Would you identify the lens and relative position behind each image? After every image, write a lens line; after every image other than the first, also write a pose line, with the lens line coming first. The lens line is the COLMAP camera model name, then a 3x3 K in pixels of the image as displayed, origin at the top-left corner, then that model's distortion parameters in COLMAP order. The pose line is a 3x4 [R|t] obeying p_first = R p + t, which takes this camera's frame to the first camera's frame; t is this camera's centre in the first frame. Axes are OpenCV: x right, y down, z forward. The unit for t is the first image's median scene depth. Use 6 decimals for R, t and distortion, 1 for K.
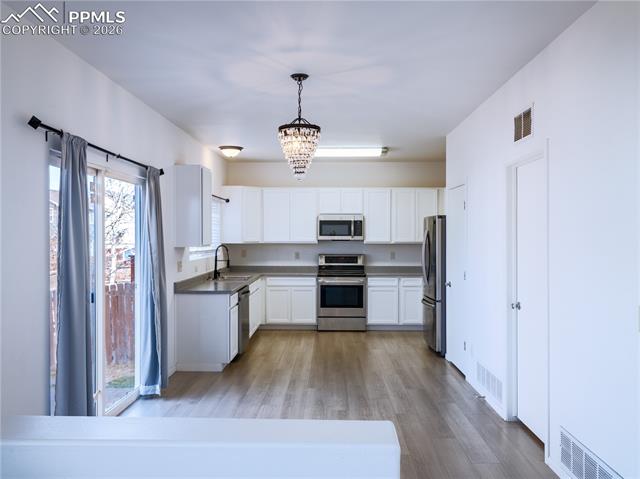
lens RADIAL K [[520.9, 0, 321.4], [0, 520.9, 236.8], [0, 0, 1]] dist [-0.015816, -0.001812]
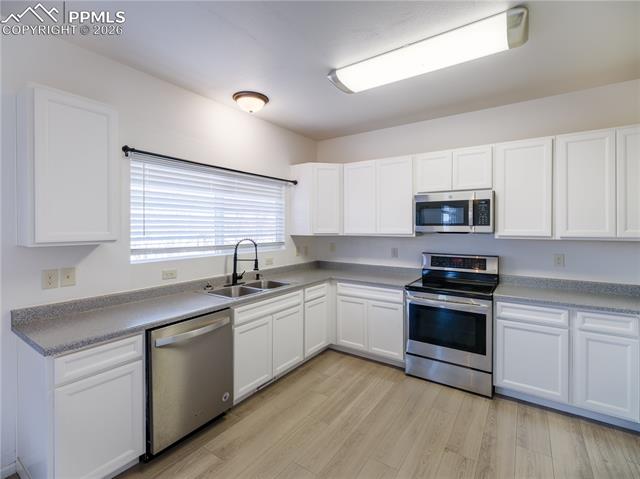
lens RADIAL K [[298.1, 0, 319.8], [0, 298.1, 229.7], [0, 0, 1]] dist [-0.000774, 0.001155]
pose [[0.836517, 0.003210, -0.547932, 0.104768], [-0.001931, 0.999994, 0.002910, 0.002401], [0.547938, -0.001376, 0.836518, 0.633407]]
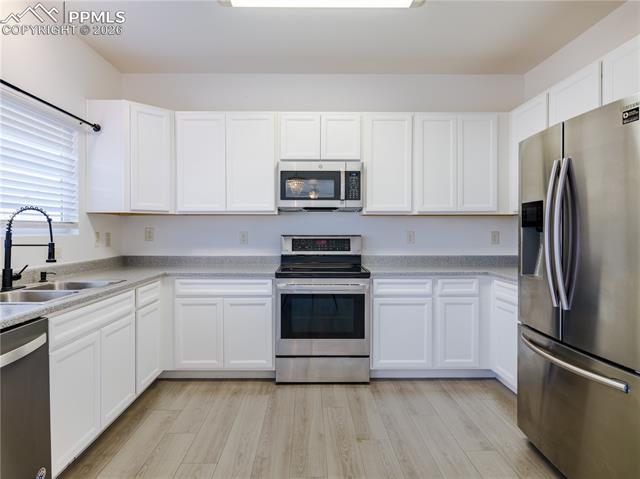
lens RADIAL K [[395.1, 0, 313.8], [0, 395.1, 233.4], [0, 0, 1]] dist [-0.002398, 0.002554]
pose [[0.999589, -0.001713, 0.028612, 0.019176], [0.001497, 0.999970, 0.007596, 0.030380], [-0.028624, -0.007550, 0.999562, 0.610029]]
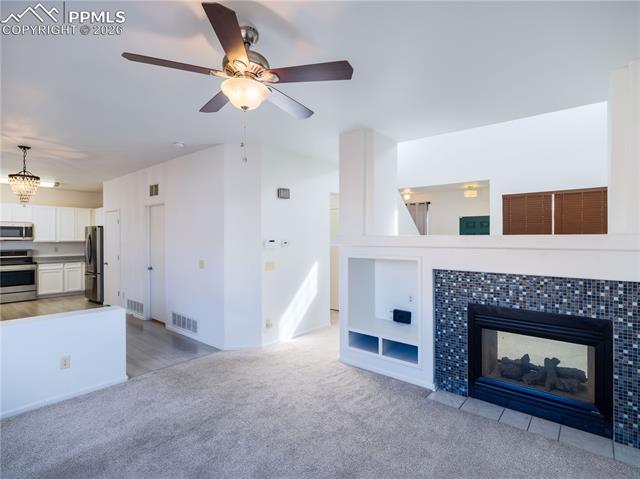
lens RADIAL K [[329.5, 0, 320.4], [0, 329.5, 239.2], [0, 0, 1]] dist [0.000156, -0.000676]
pose [[0.624816, -0.001877, 0.780770, -0.148157], [-0.002691, 0.999986, 0.004557, -0.002391], [-0.780768, -0.004948, 0.624802, -0.249893]]
